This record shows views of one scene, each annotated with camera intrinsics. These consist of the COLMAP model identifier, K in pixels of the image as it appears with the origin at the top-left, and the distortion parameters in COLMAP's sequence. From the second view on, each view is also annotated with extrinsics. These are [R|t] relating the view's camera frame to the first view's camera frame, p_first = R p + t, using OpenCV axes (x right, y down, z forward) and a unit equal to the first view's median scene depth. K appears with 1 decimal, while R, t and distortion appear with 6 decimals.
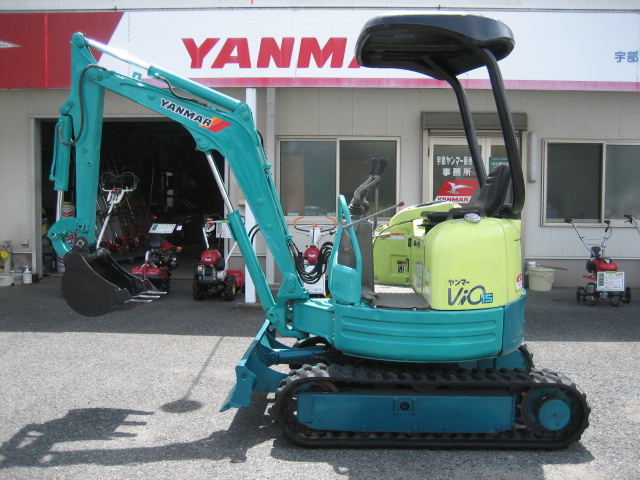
lens RADIAL K [[650.3, 0, 320.0], [0, 650.3, 240.0], [0, 0, 1]] dist [-0.072087, 0.039359]
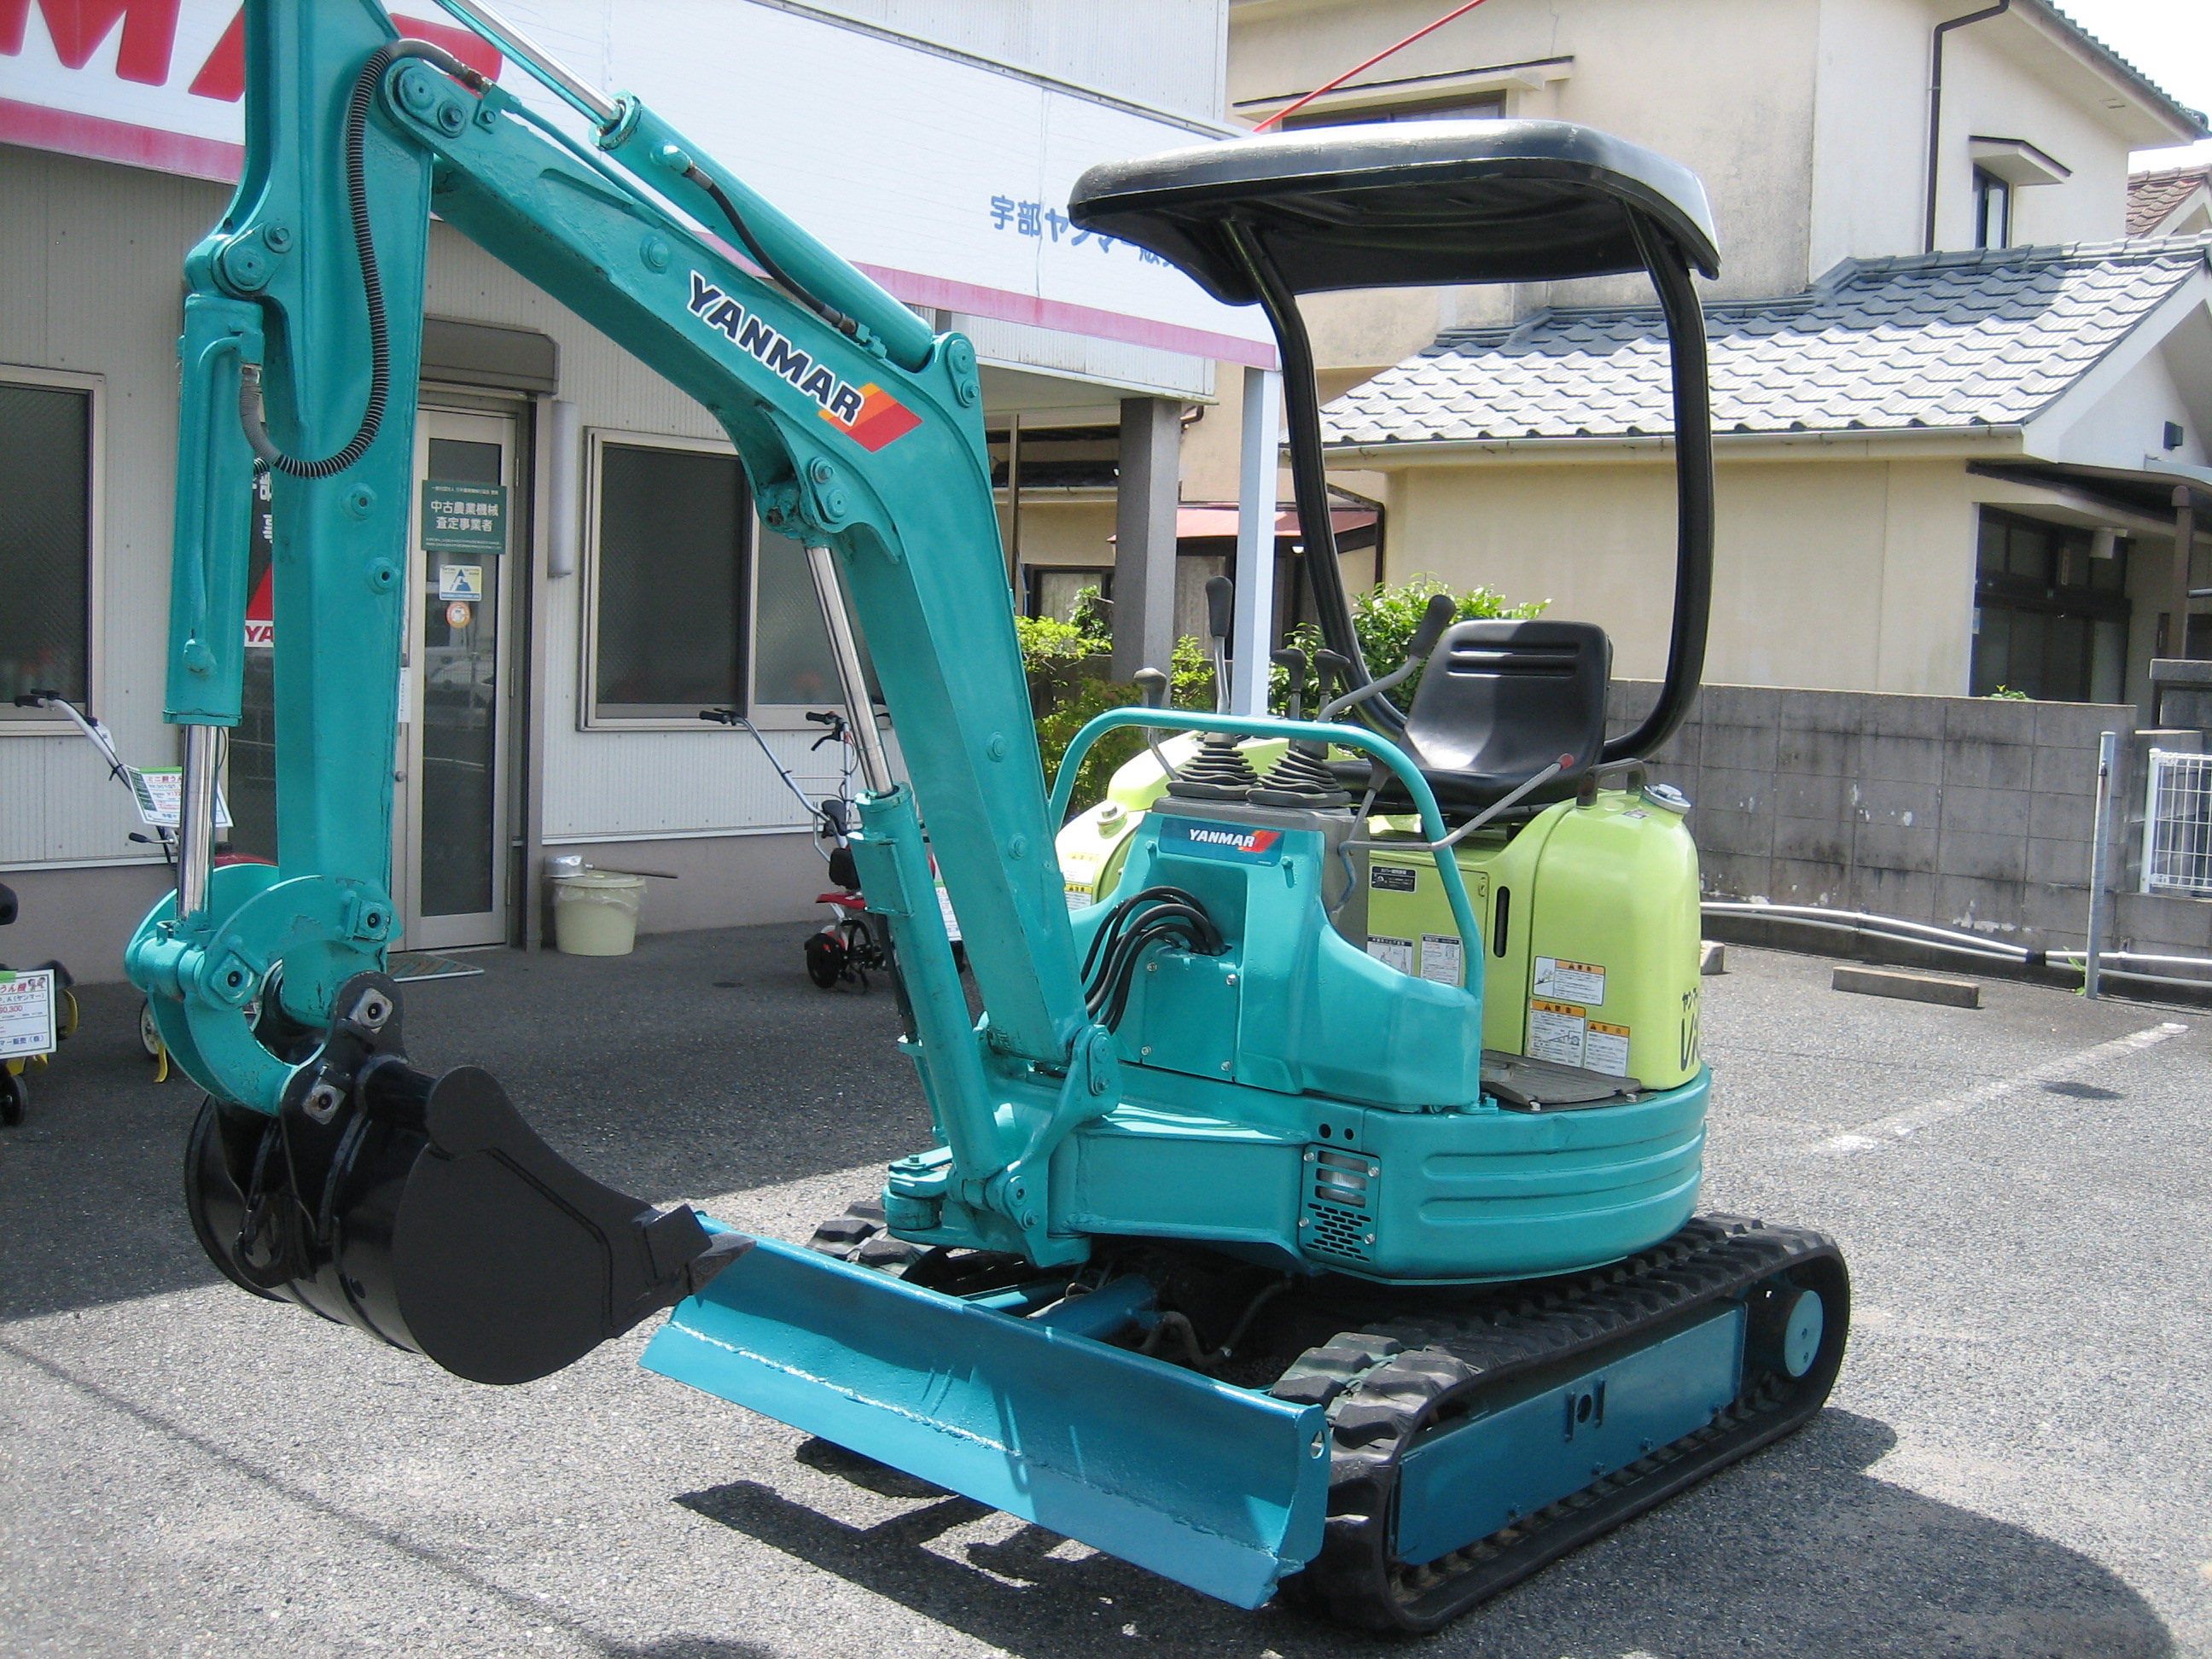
lens RADIAL K [[2299.8, 0, 1129.6], [0, 2299.8, 825.2], [0, 0, 1]] dist [-0.113064, 0.101842]
pose [[0.644410, -0.046711, 0.763252, -0.732007], [0.011941, 0.998625, 0.051035, -0.074016], [-0.764587, -0.023773, 0.644082, 0.403526]]
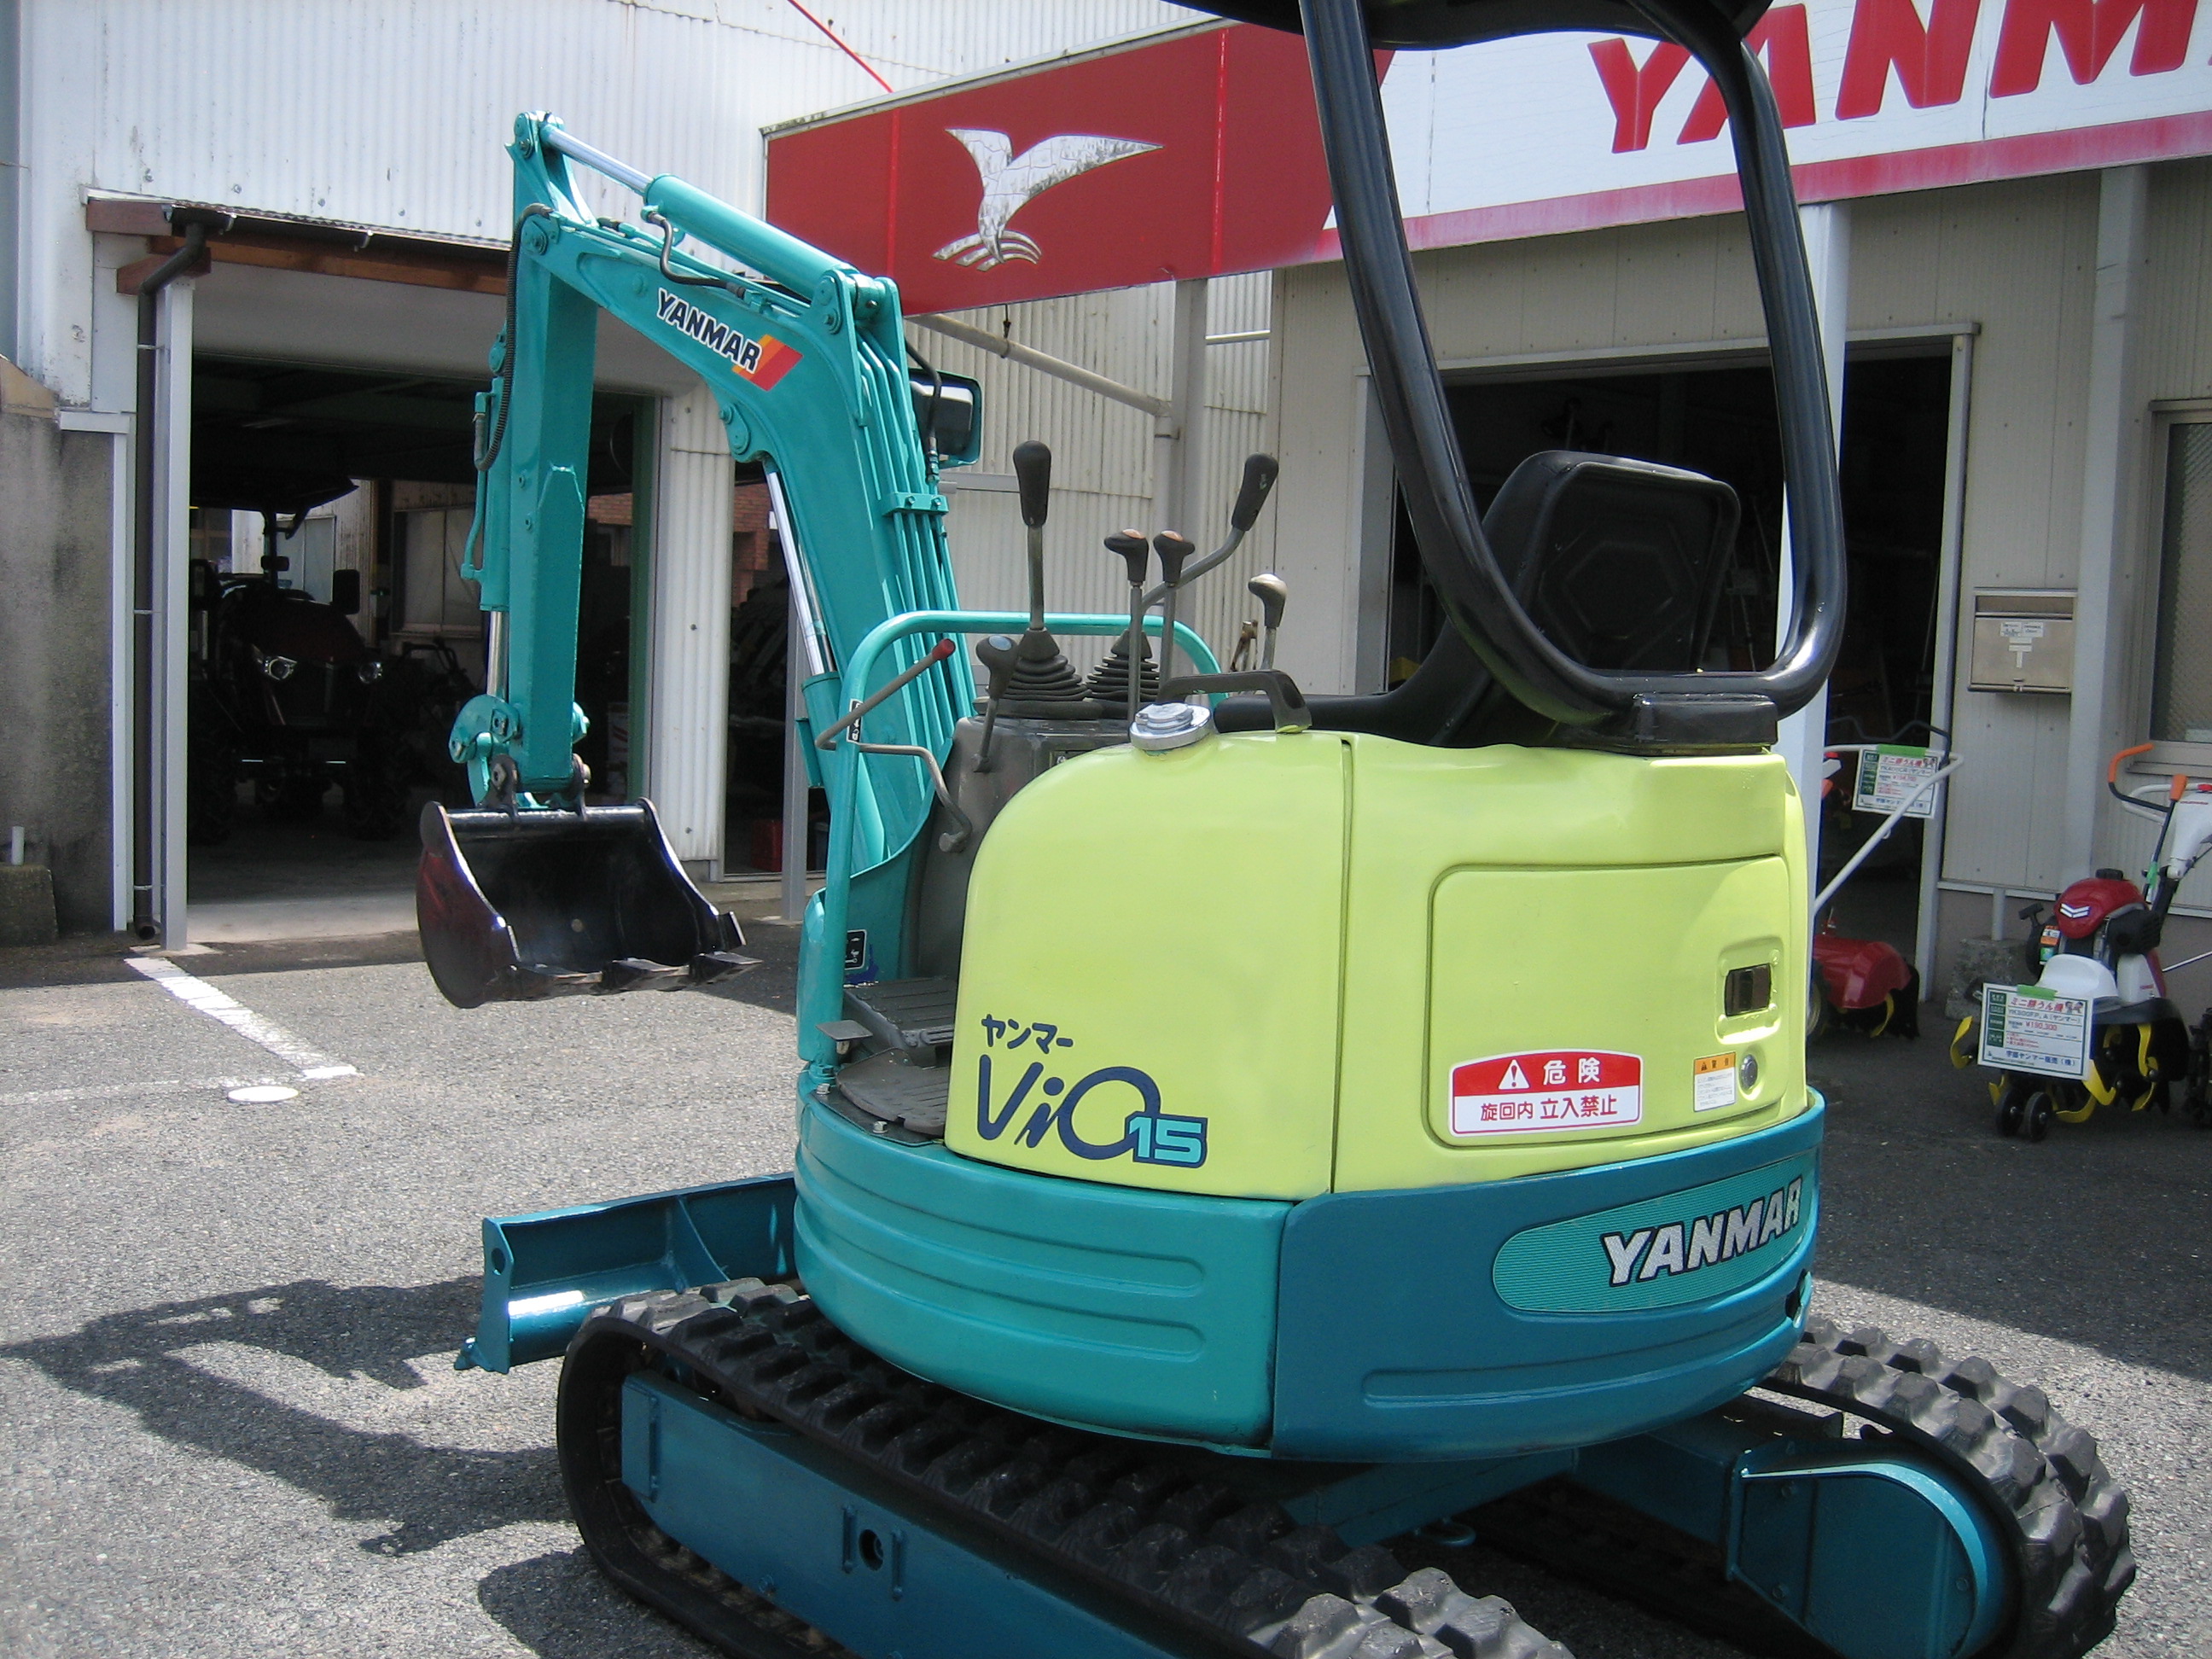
lens RADIAL K [[2208.2, 0, 997.1], [0, 2208.2, 779.7], [0, 0, 1]] dist [-0.068665, -0.015107]
pose [[0.677352, 0.056064, -0.733519, 0.606731], [-0.065076, 0.997749, 0.016167, -0.021764], [0.732775, 0.036784, 0.679476, 0.439486]]
